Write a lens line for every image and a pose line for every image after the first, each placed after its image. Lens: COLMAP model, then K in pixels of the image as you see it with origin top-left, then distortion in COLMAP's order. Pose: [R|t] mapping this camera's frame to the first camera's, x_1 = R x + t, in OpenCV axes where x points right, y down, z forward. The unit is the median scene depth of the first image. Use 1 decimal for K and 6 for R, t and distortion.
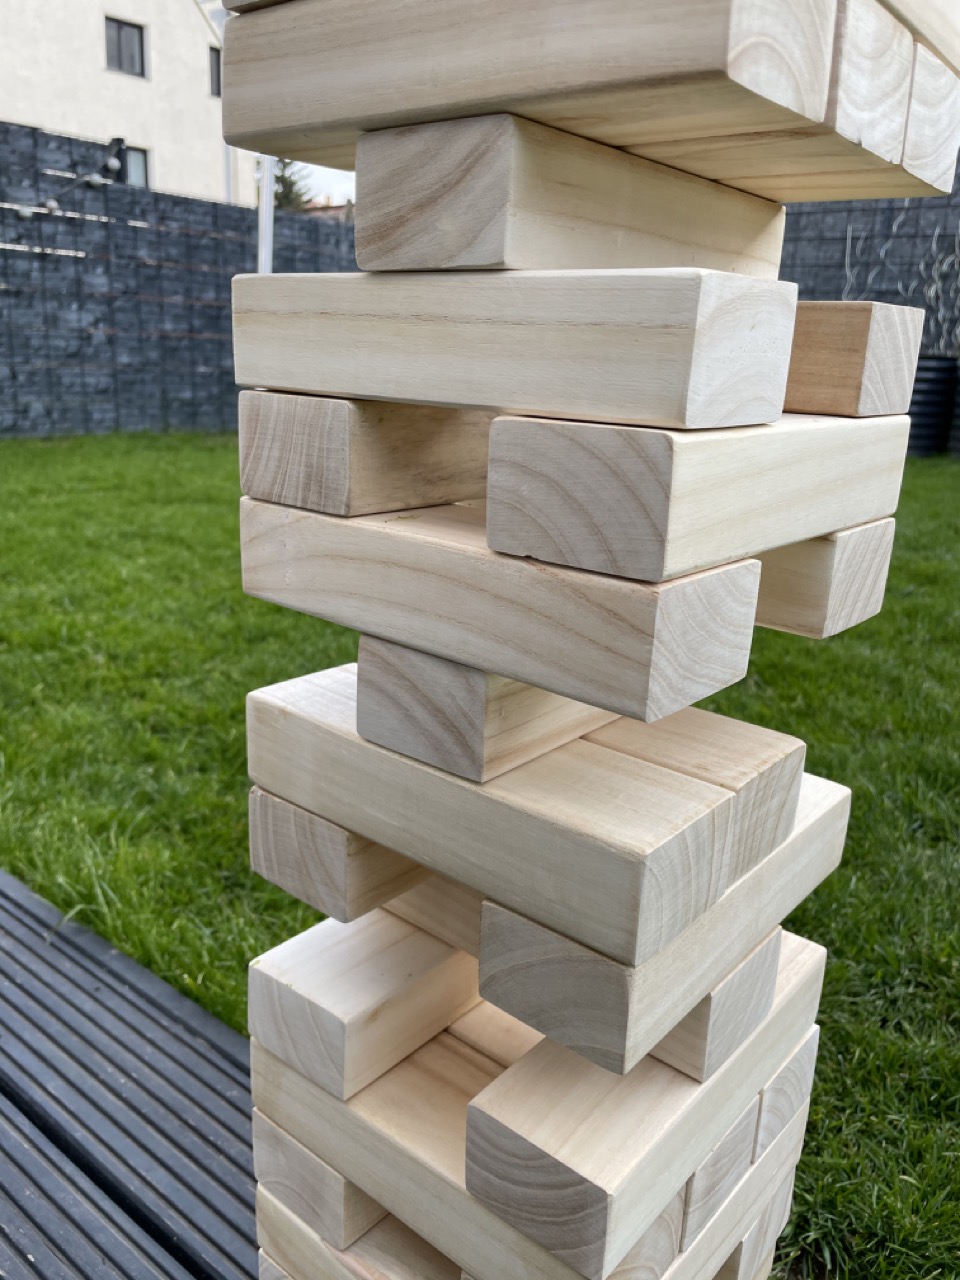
lens RADIAL K [[1001.8, 0, 479.3], [0, 1001.8, 609.3], [0, 0, 1]] dist [0.085952, -0.126881]
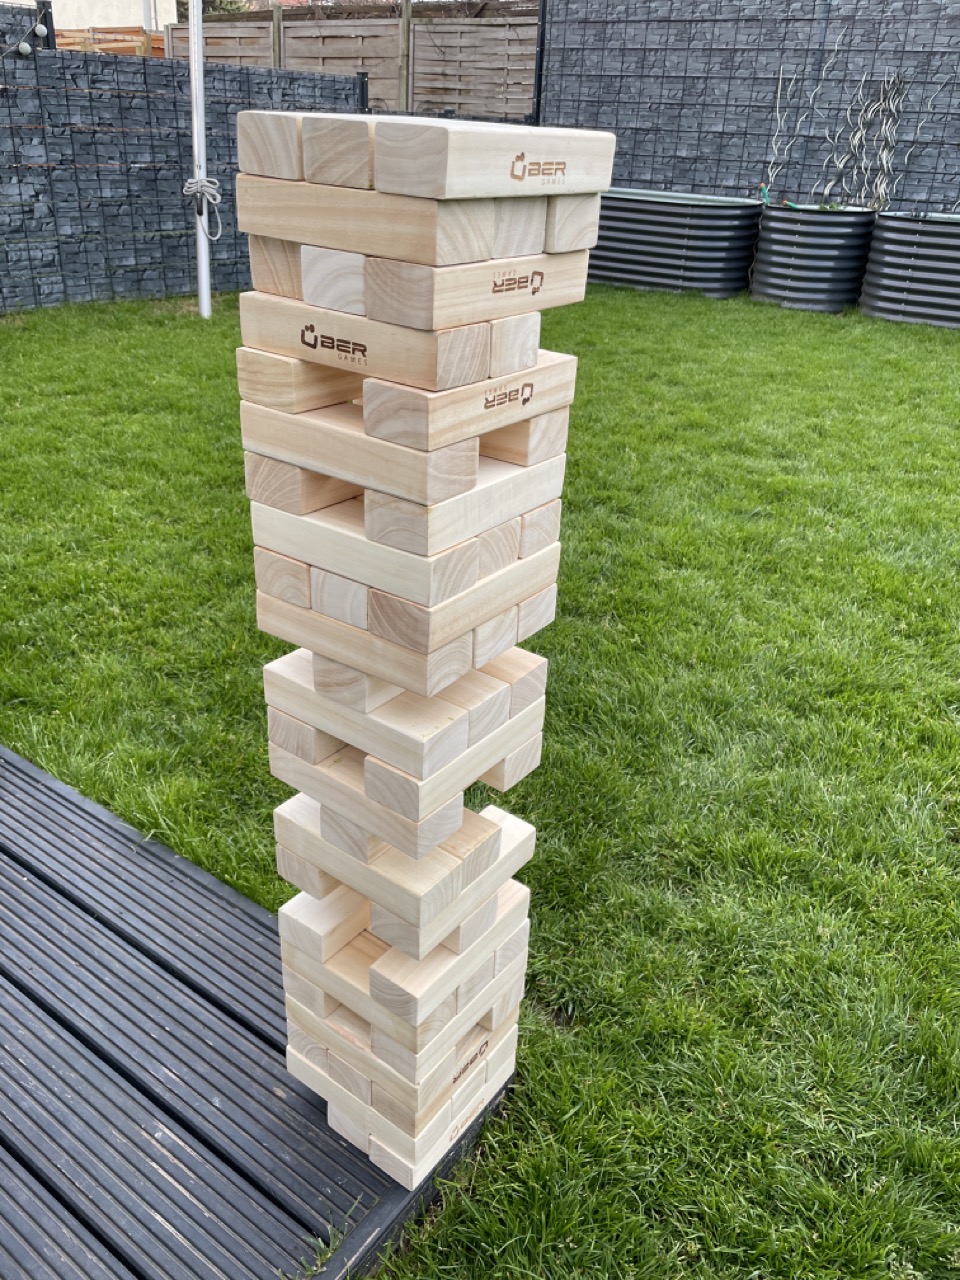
lens RADIAL K [[1001.8, 0, 479.3], [0, 1001.8, 609.3], [0, 0, 1]] dist [0.085952, -0.126881]
pose [[0.998833, -0.024275, 0.041742, 0.044820], [0.015696, 0.980726, 0.194755, -0.223449], [-0.045665, -0.193873, 0.979963, -0.338118]]
